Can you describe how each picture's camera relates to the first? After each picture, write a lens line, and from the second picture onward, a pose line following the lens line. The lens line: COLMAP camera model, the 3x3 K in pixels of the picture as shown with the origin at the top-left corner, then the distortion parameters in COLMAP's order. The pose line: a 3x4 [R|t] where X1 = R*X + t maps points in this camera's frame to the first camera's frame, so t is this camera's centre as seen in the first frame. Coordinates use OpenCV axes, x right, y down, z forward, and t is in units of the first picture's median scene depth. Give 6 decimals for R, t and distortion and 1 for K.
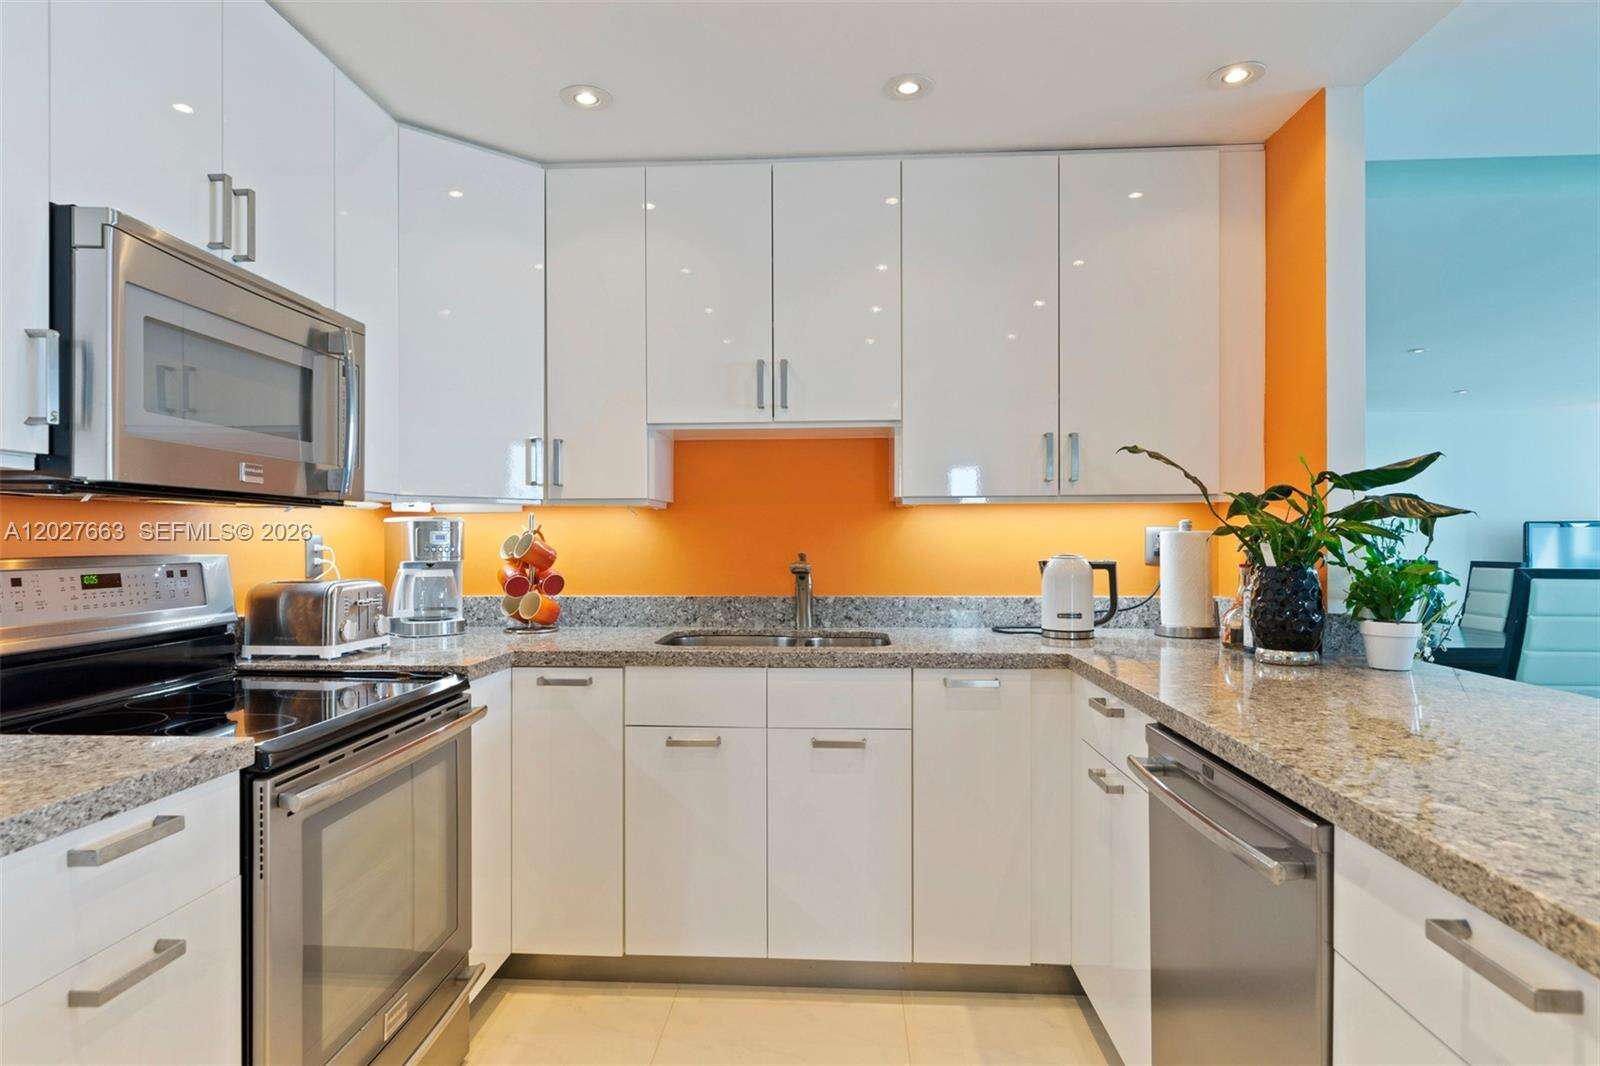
lens RADIAL K [[901.9, 0, 790.1], [0, 901.9, 536.6], [0, 0, 1]] dist [0.007348, 0.000720]
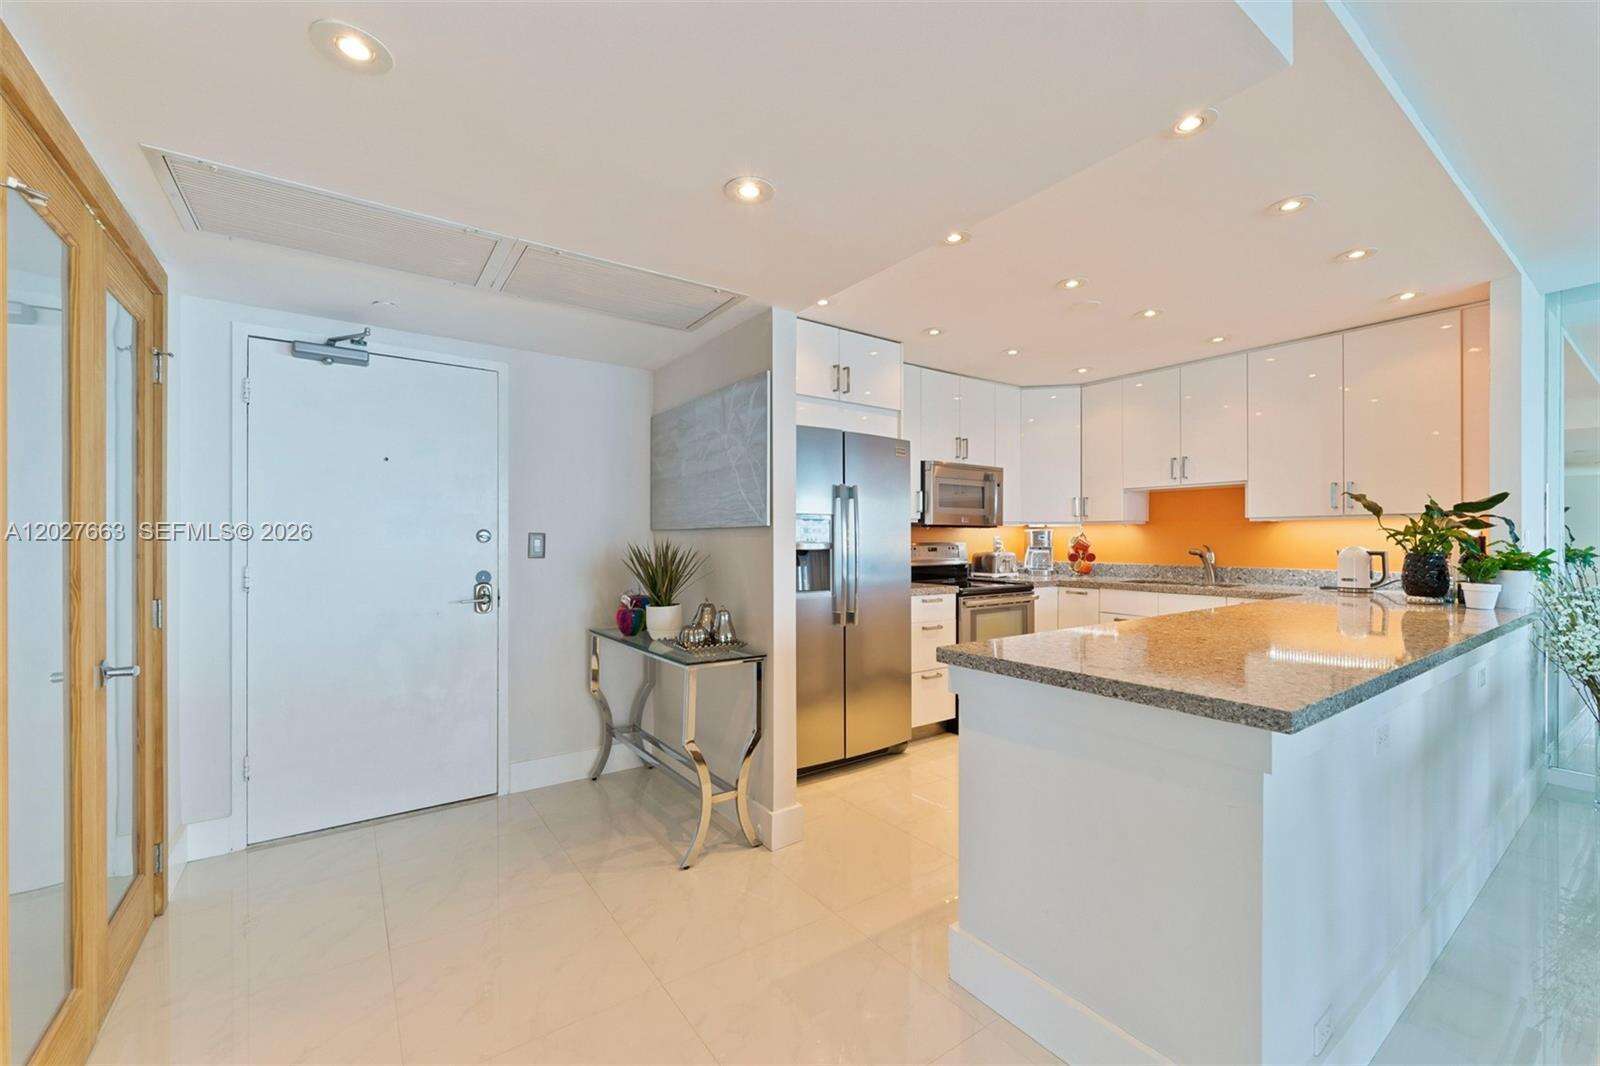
lens RADIAL K [[643.1, 0, 794.2], [0, 643.1, 533.8], [0, 0, 1]] dist [0.001270, -0.000696]
pose [[0.622898, -0.003752, -0.782294, 0.654281], [0.002574, 0.999993, -0.002746, -0.006719], [0.782299, -0.000303, 0.622903, -0.751235]]
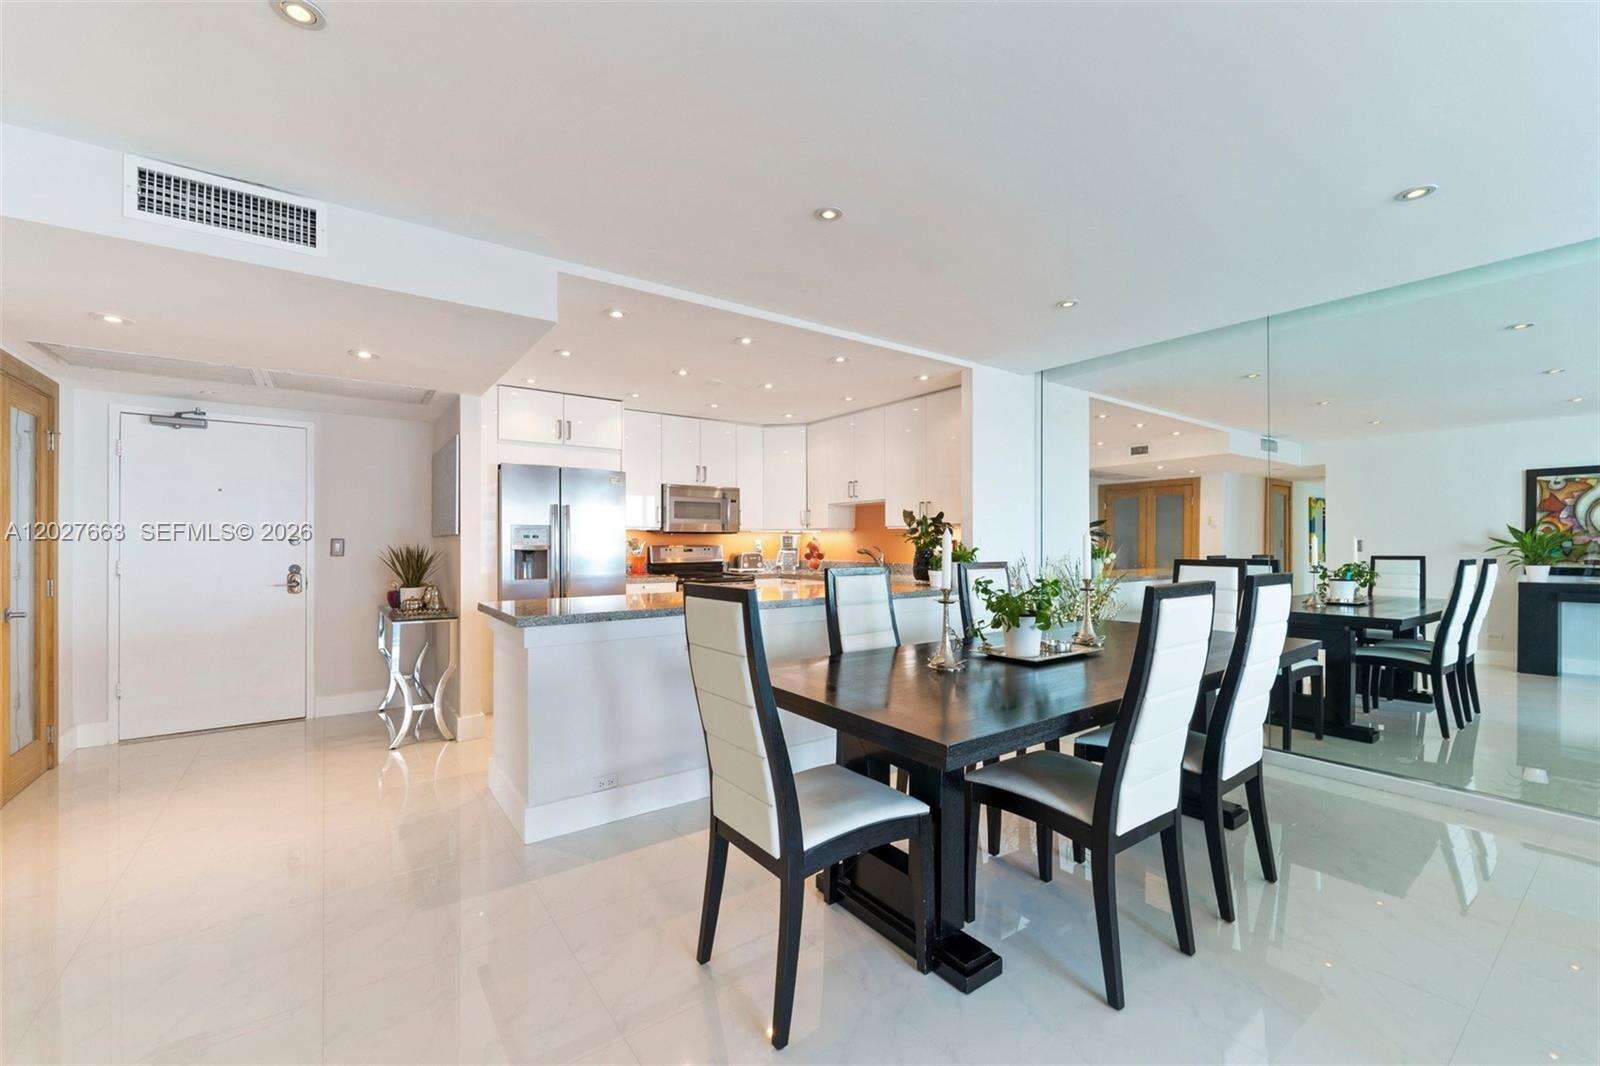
lens RADIAL K [[643.1, 0, 792.7], [0, 643.1, 536.2], [0, 0, 1]] dist [0.001270, -0.000696]
pose [[0.630314, -0.007808, -0.776301, 1.566636], [0.005106, 0.999969, -0.005912, -0.003312], [0.776323, -0.000238, 0.630335, -0.512268]]
